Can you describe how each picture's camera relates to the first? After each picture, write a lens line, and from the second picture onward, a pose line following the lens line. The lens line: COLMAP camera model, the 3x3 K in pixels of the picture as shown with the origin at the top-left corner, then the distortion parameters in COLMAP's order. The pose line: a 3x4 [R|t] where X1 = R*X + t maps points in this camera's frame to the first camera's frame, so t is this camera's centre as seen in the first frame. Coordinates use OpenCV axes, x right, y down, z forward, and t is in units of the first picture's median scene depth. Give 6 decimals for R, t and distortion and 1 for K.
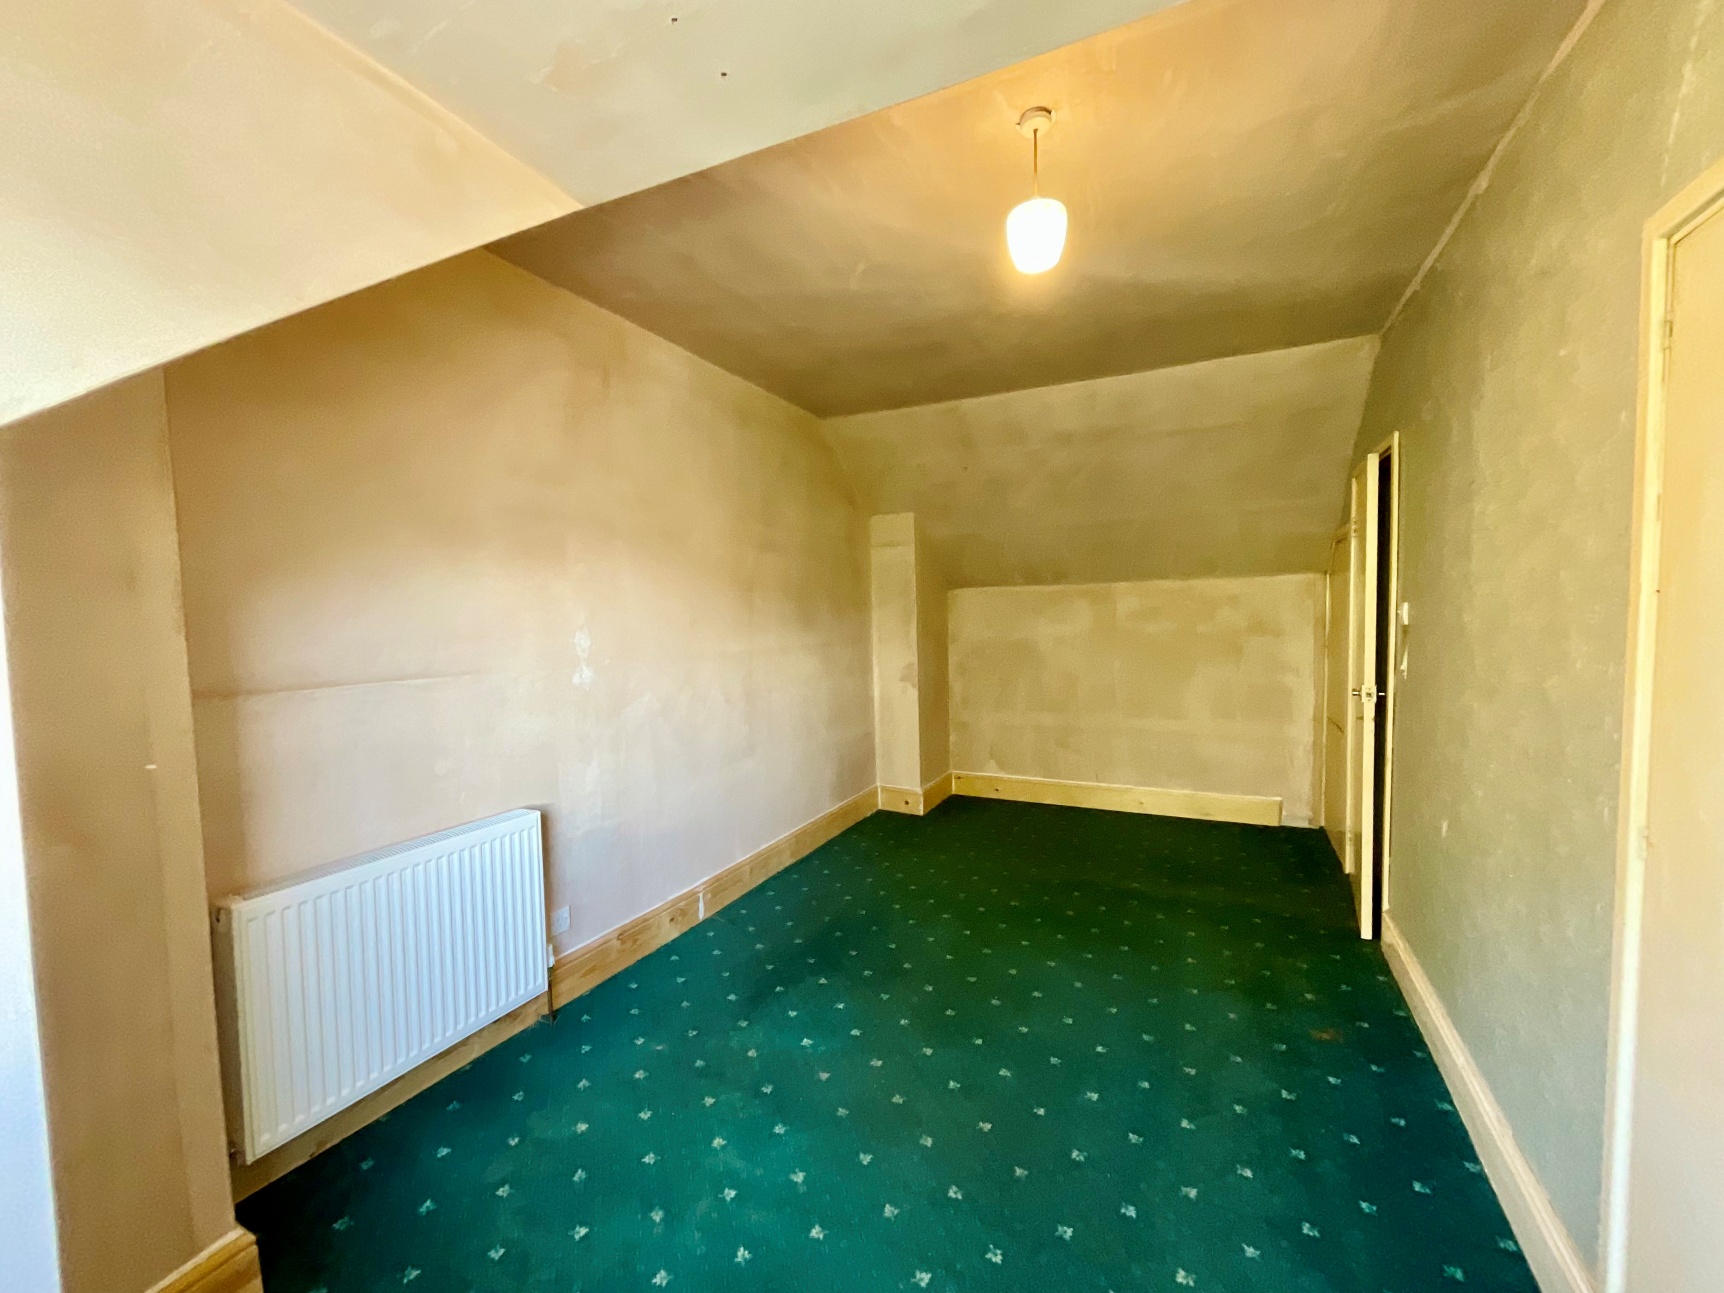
lens RADIAL K [[733.7, 0, 862.0], [0, 733.7, 646.5], [0, 0, 1]] dist [-0.000203, -0.000261]
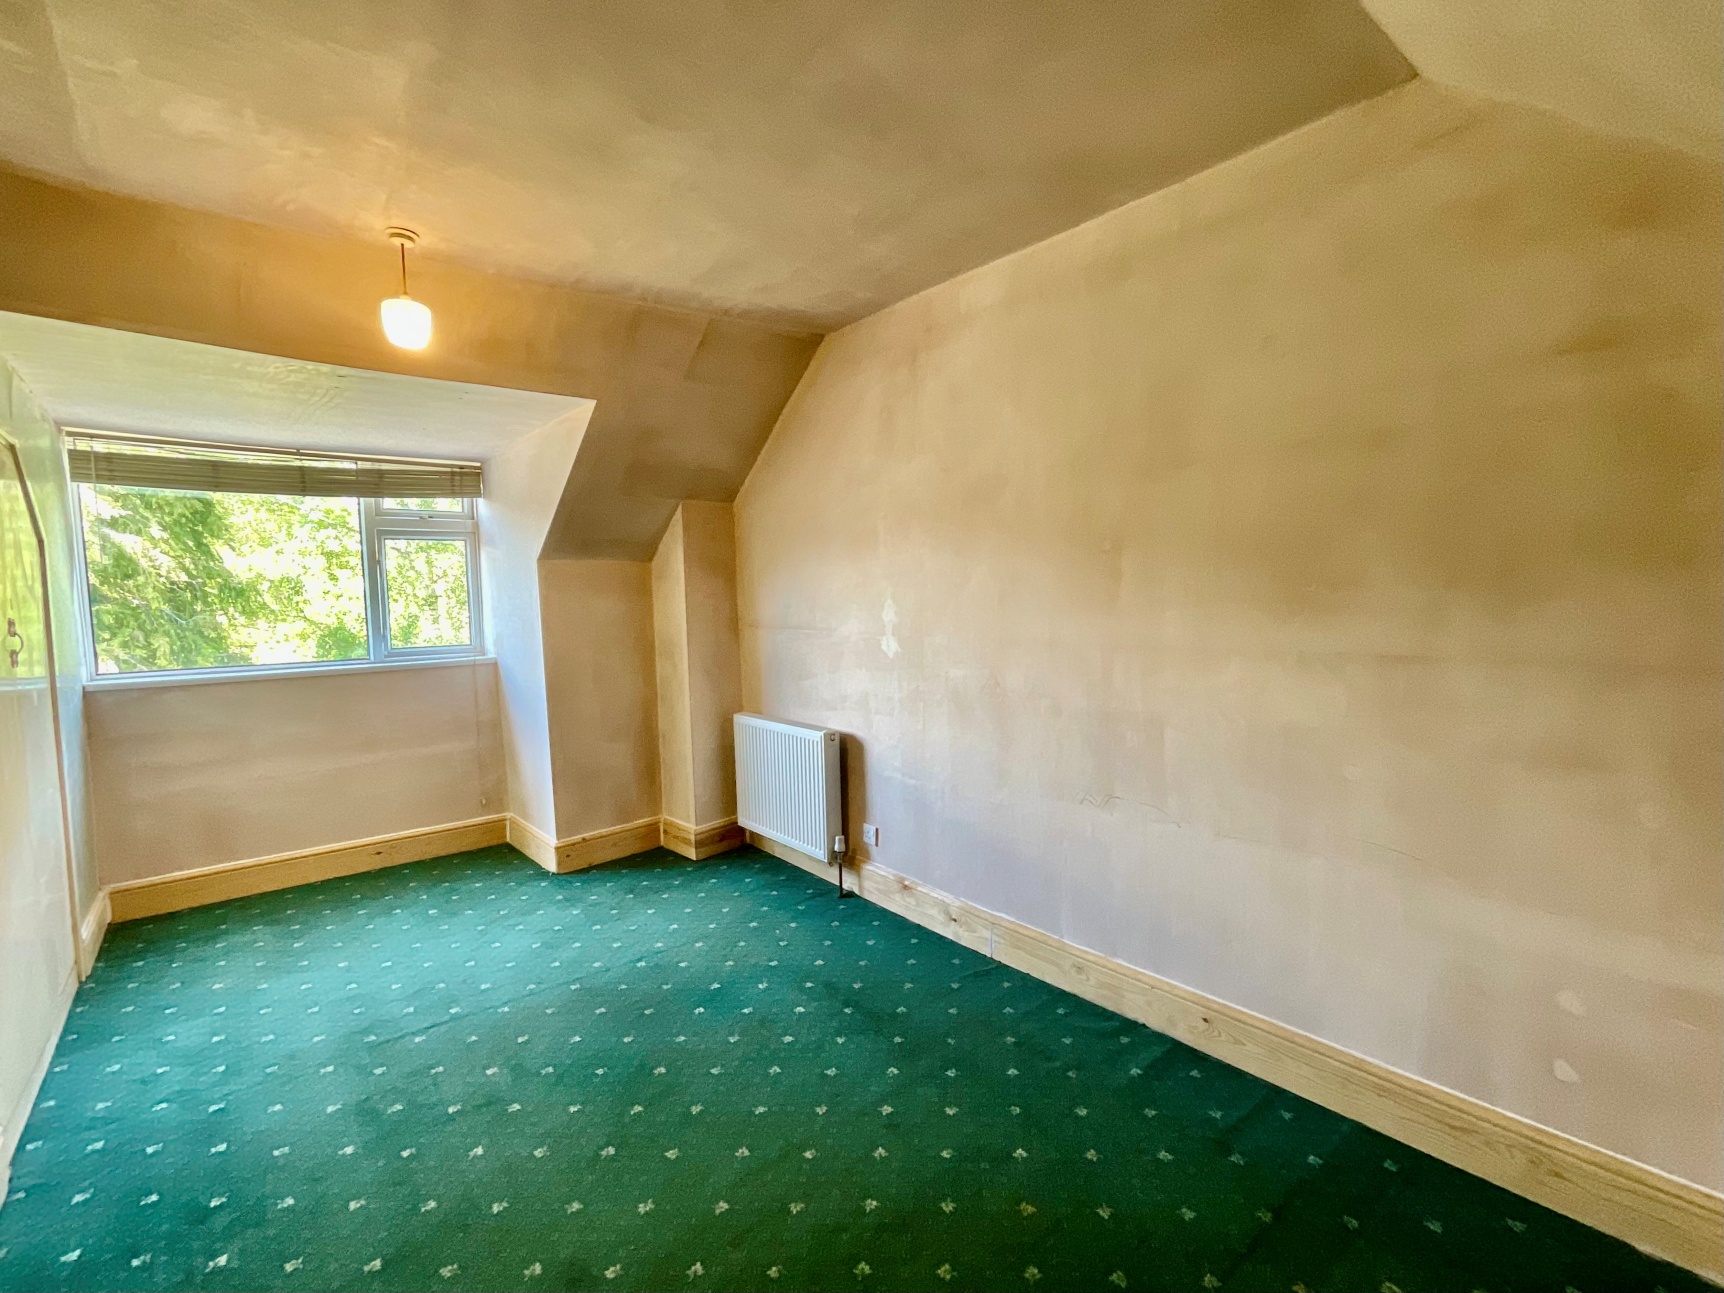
lens RADIAL K [[733.7, 0, 862.0], [0, 733.7, 646.5], [0, 0, 1]] dist [-0.000203, -0.000261]
pose [[-0.399014, 0.084731, -0.913022, 0.695400], [-0.021377, 0.994591, 0.101643, -0.071979], [0.916696, 0.060074, -0.395044, 1.418684]]
